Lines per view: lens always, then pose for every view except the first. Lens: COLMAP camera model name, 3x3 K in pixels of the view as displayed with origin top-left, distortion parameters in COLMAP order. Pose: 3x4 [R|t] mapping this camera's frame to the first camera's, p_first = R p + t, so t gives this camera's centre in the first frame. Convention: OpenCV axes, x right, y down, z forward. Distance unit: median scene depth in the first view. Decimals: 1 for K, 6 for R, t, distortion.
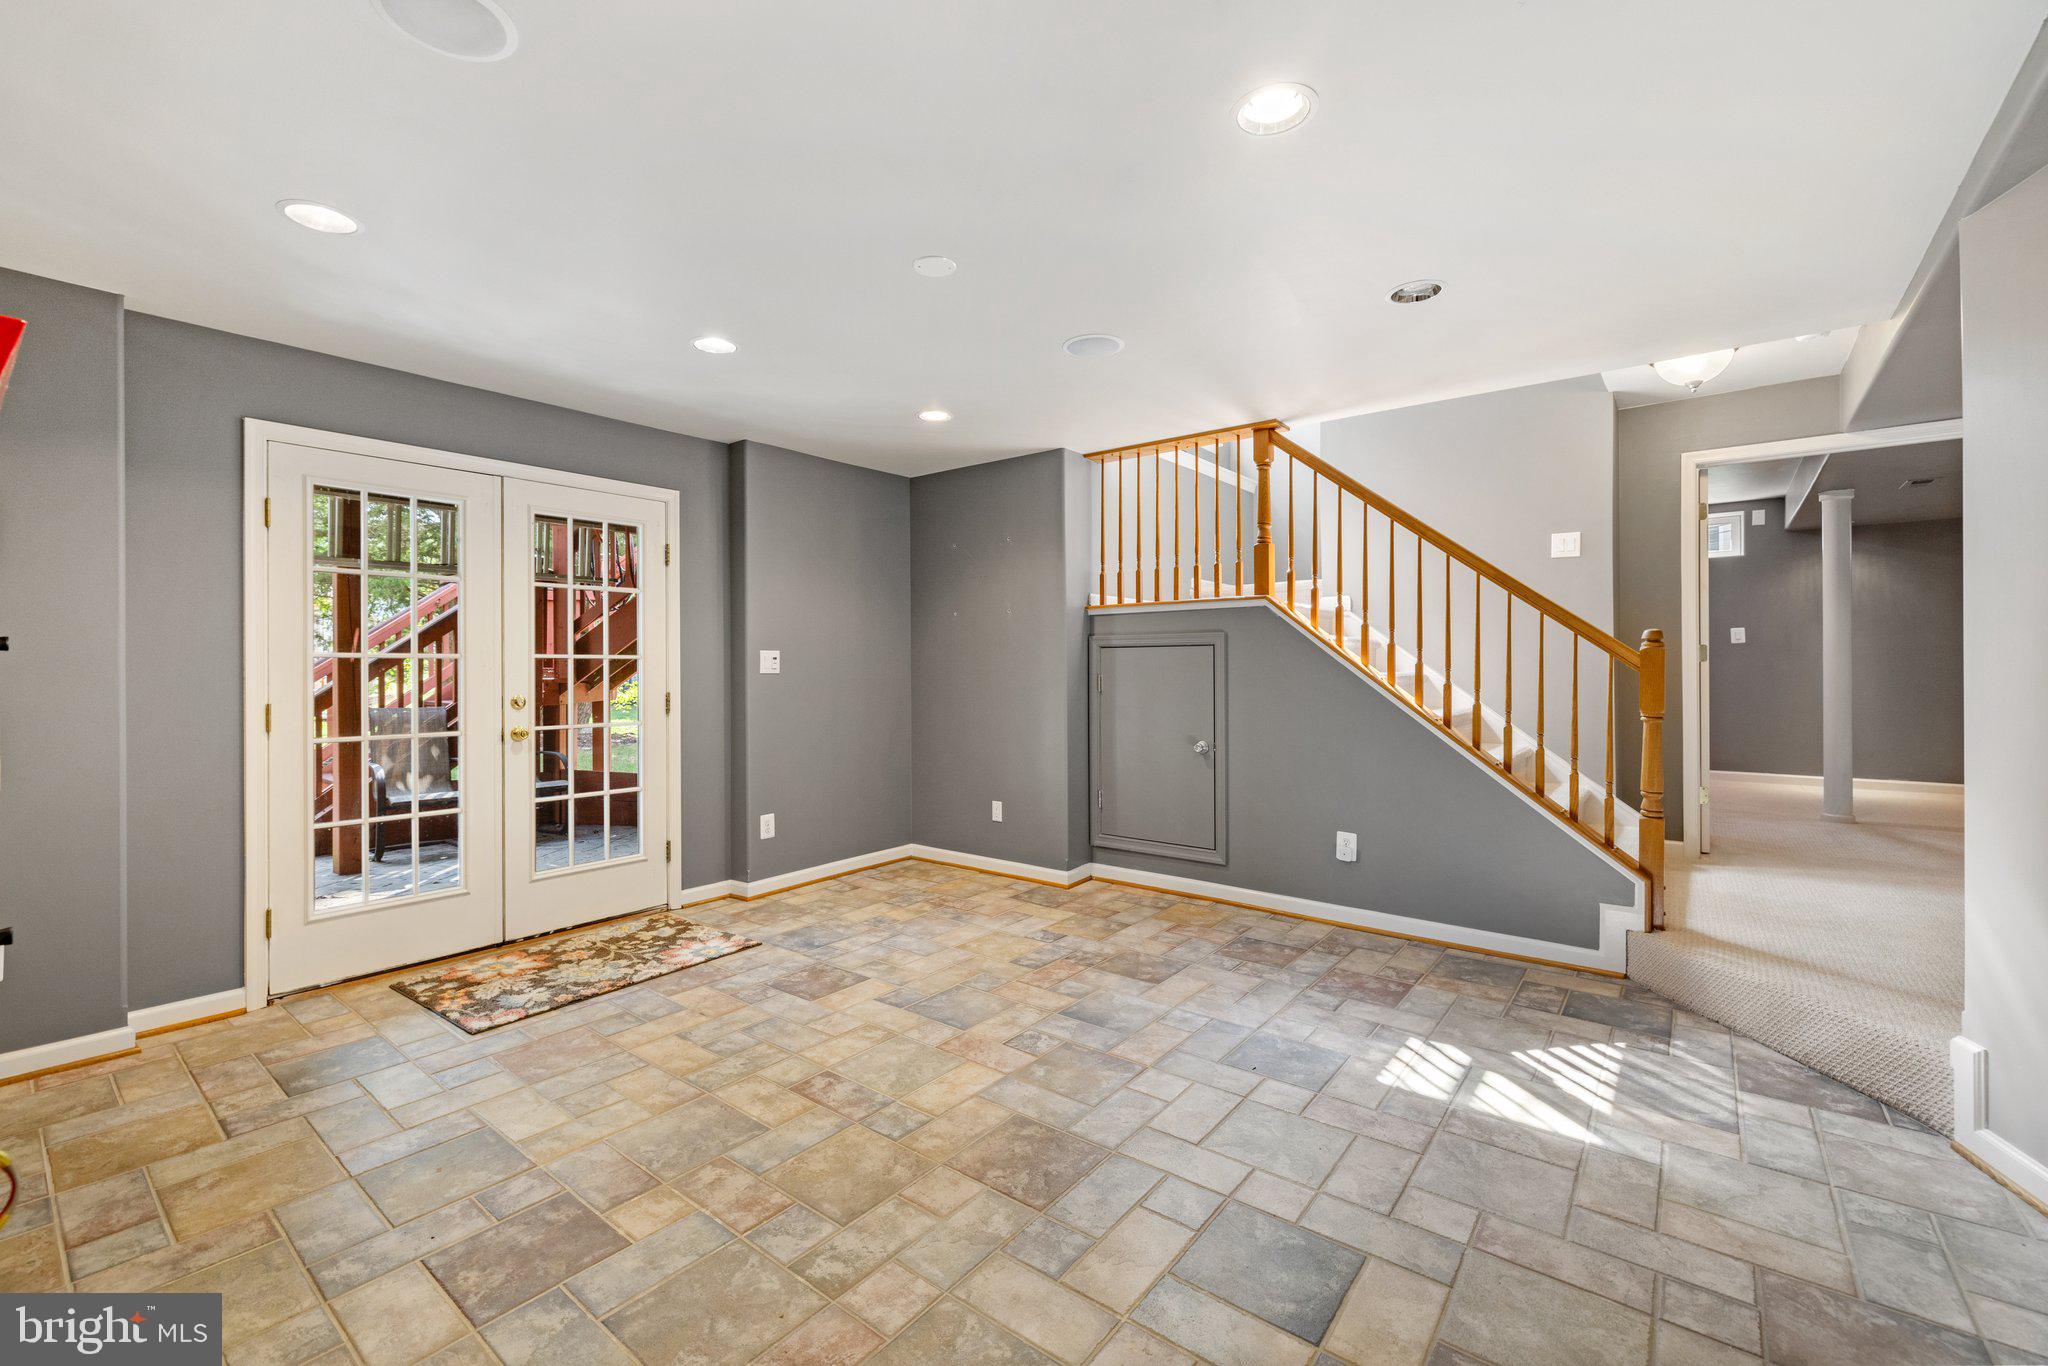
lens RADIAL K [[862.7, 0, 990.4], [0, 862.7, 661.3], [0, 0, 1]] dist [0.001283, 0.000281]
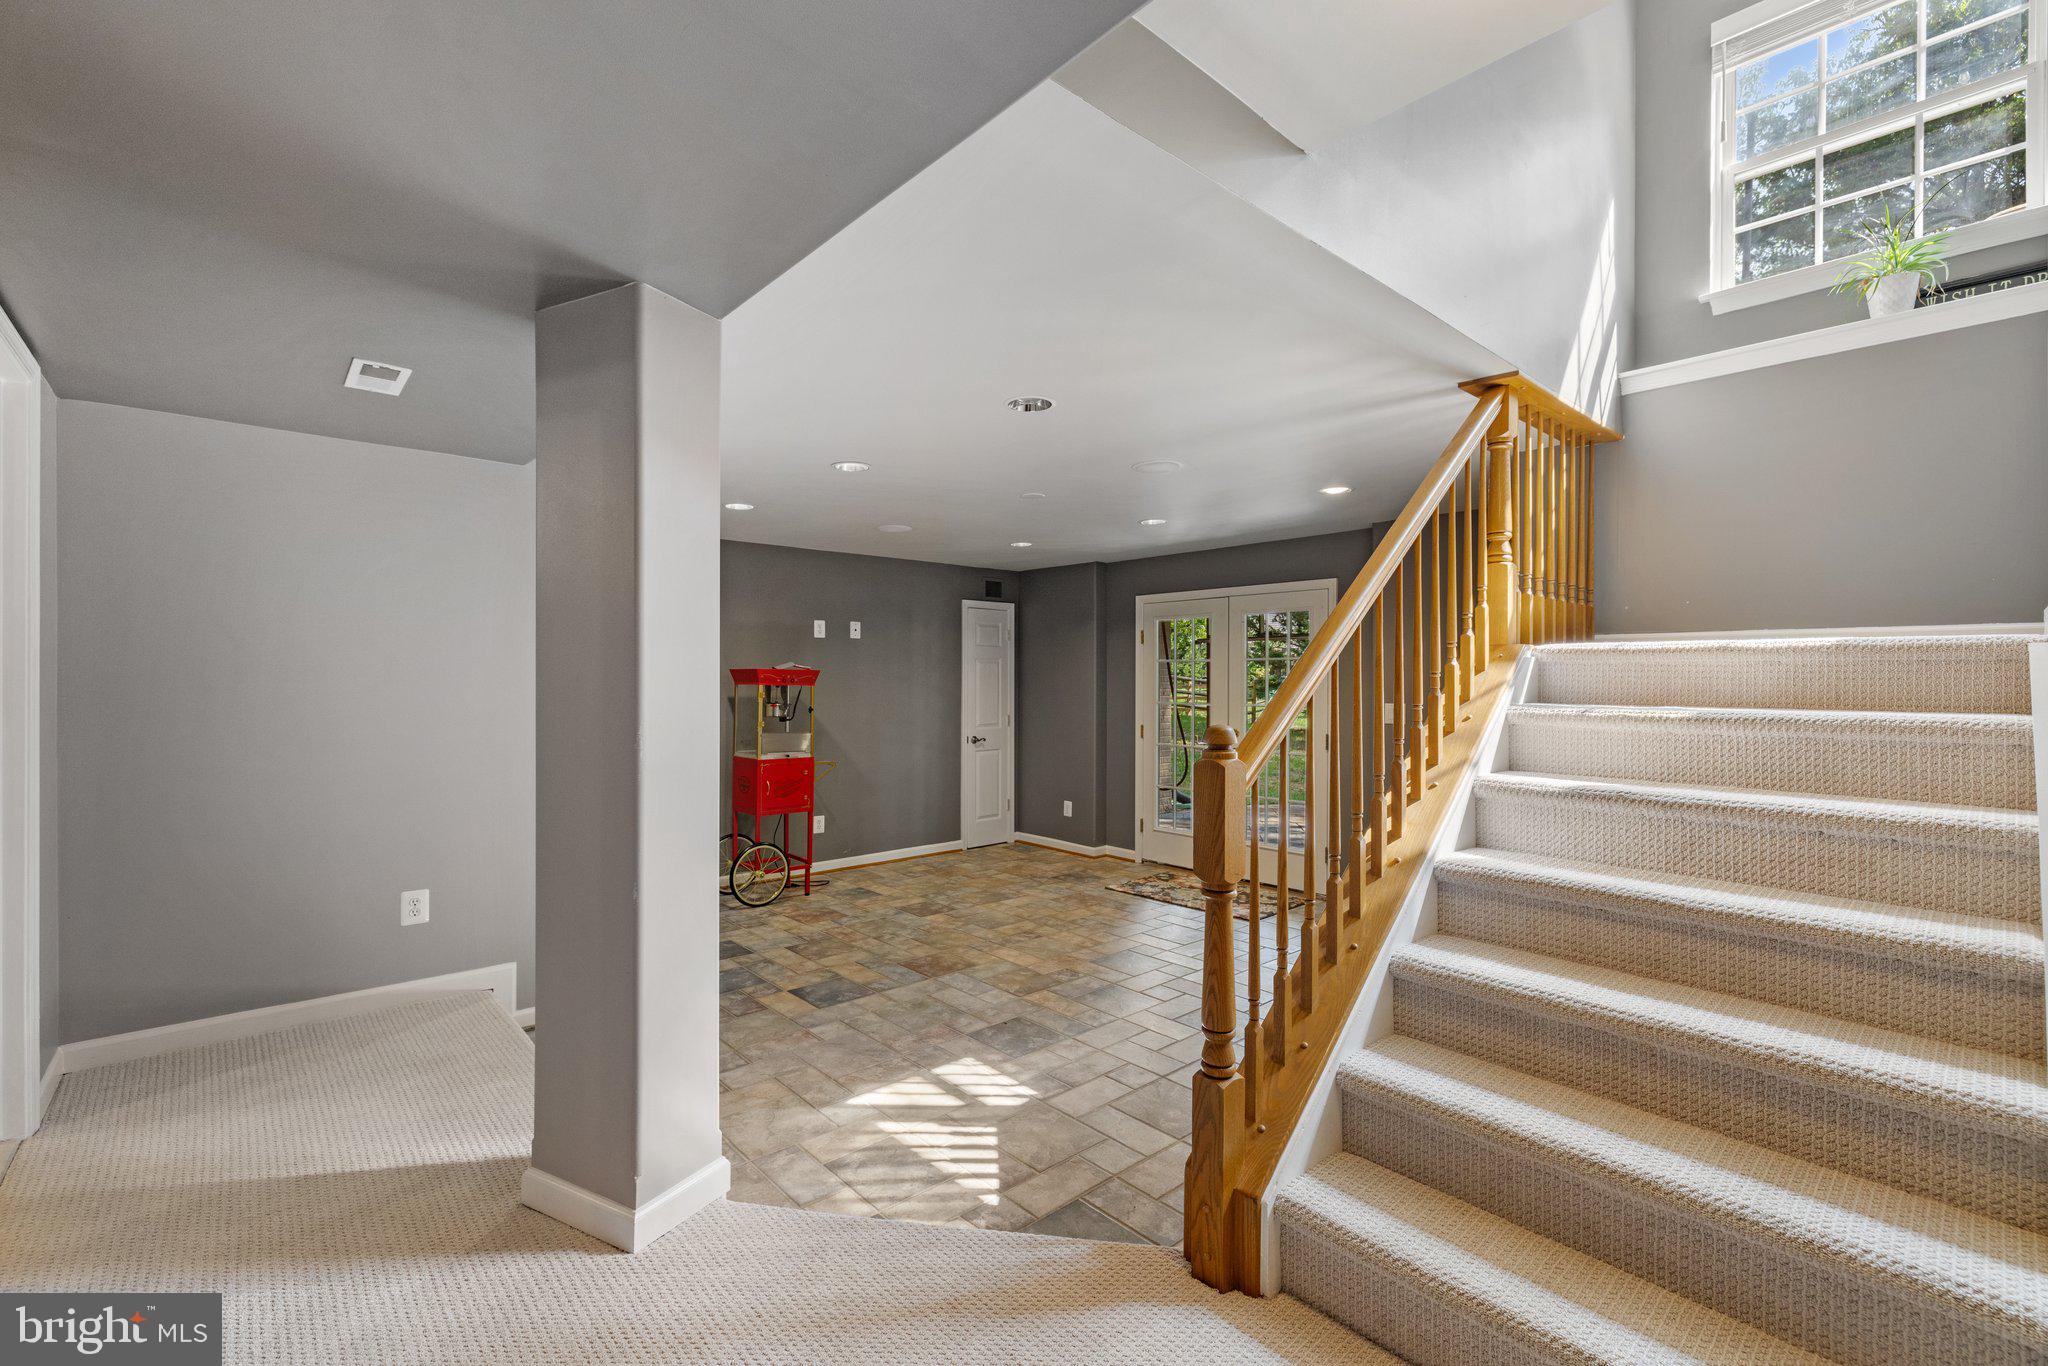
lens RADIAL K [[862.7, 0, 1005.1], [0, 862.7, 681.0], [0, 0, 1]] dist [0.001283, 0.000281]
pose [[-0.156140, 0.003456, -0.987729, 1.345586], [0.005002, 0.999984, 0.002708, -0.068847], [0.987722, -0.004518, -0.156155, 0.975249]]
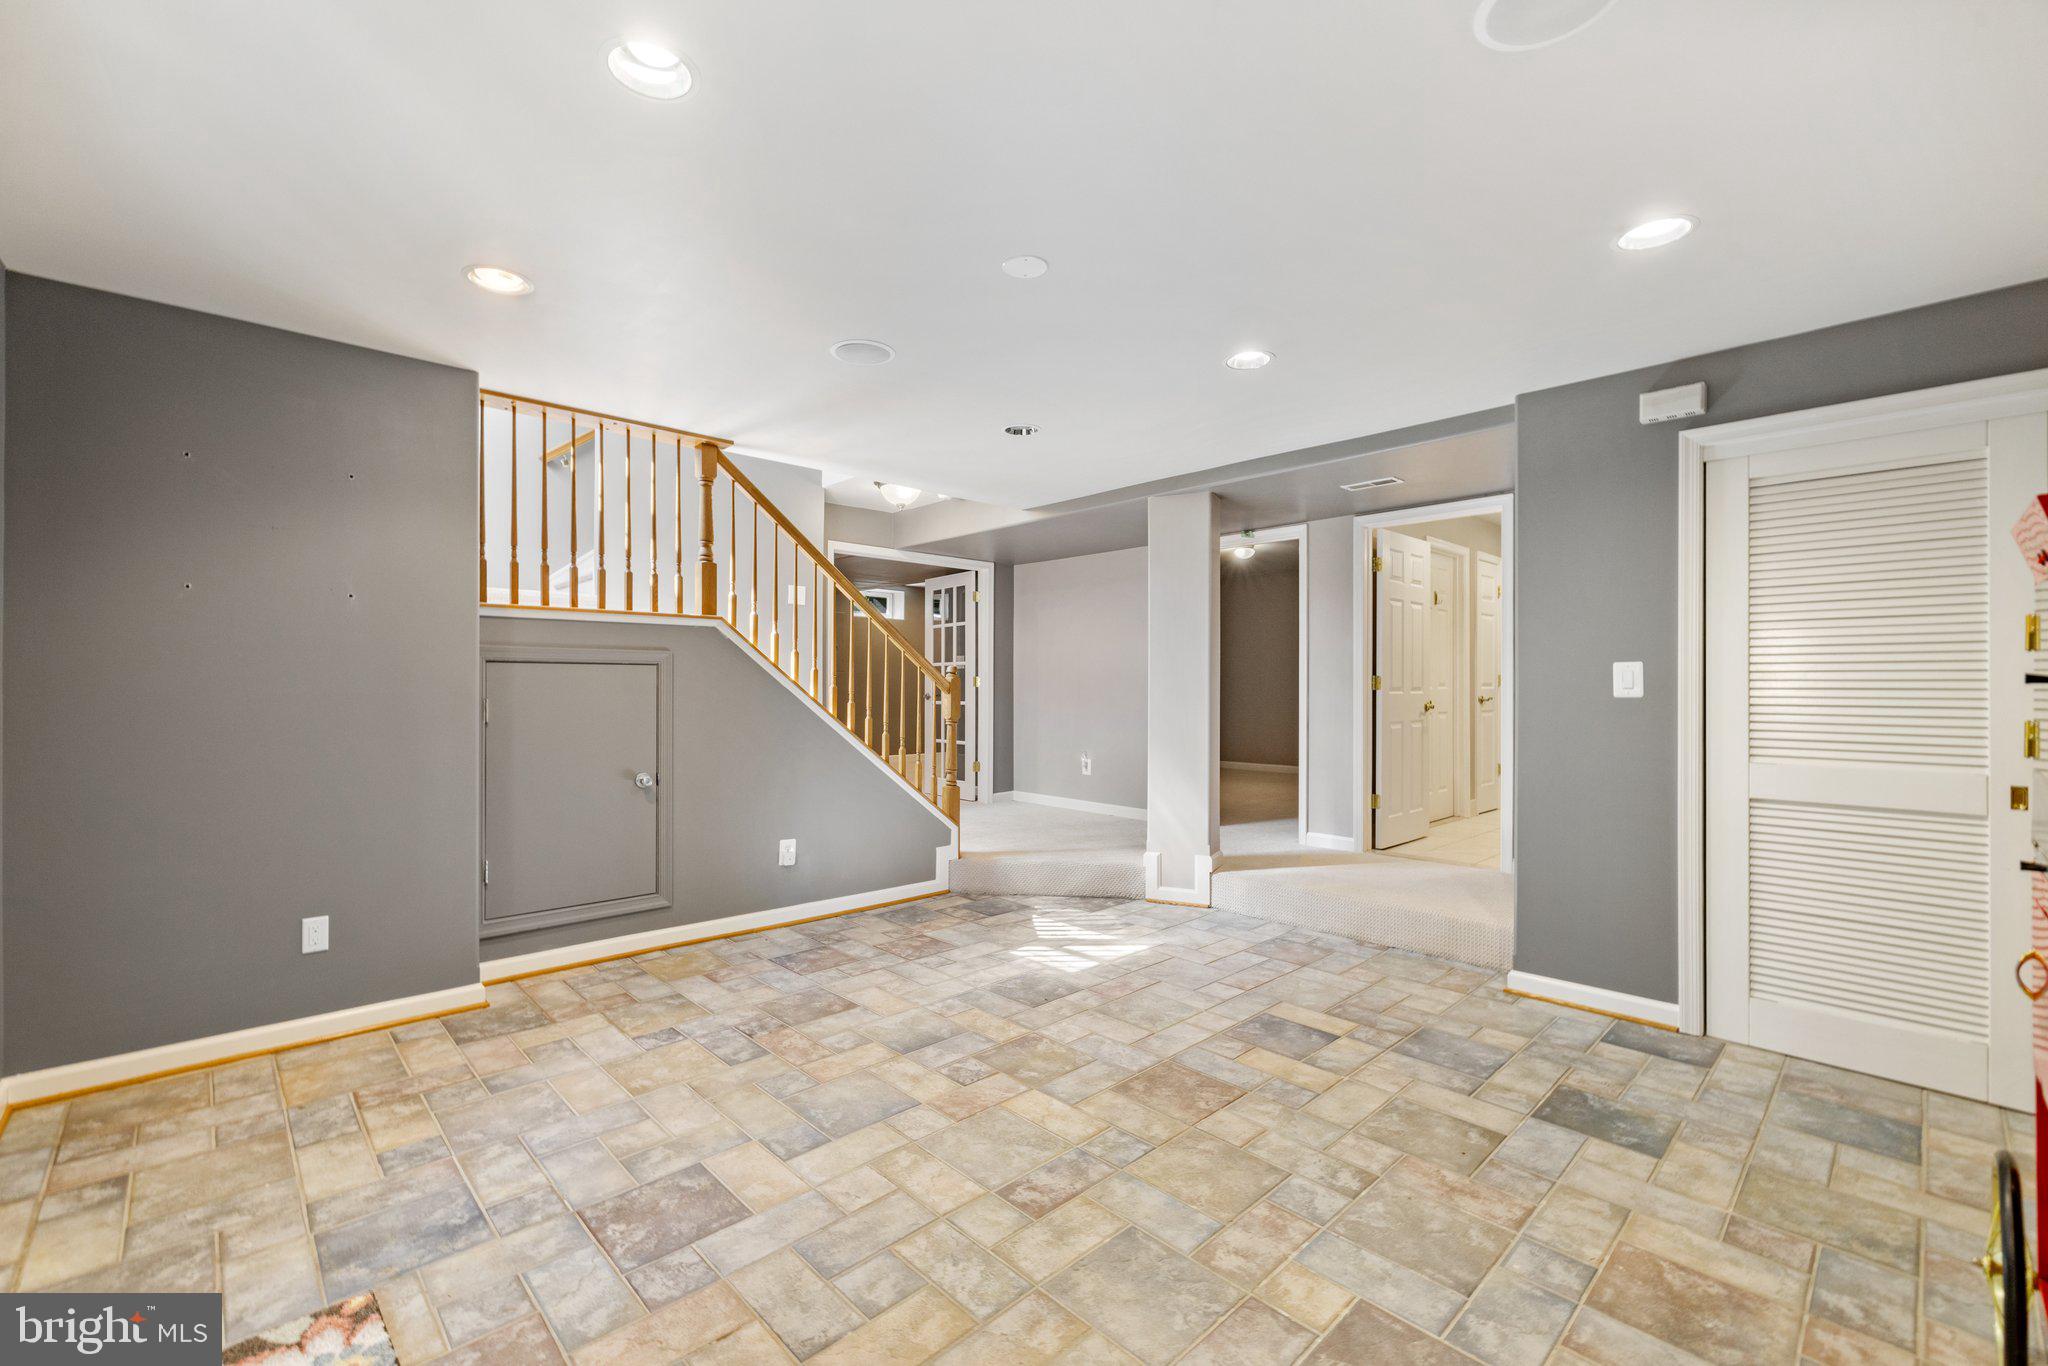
lens RADIAL K [[862.7, 0, 1005.2], [0, 862.7, 697.2], [0, 0, 1]] dist [0.001283, 0.000281]
pose [[0.128125, -0.007579, 0.991729, -0.793911], [-0.012283, 0.999882, 0.009229, 0.002687], [-0.991682, -0.013364, 0.128017, 0.719657]]
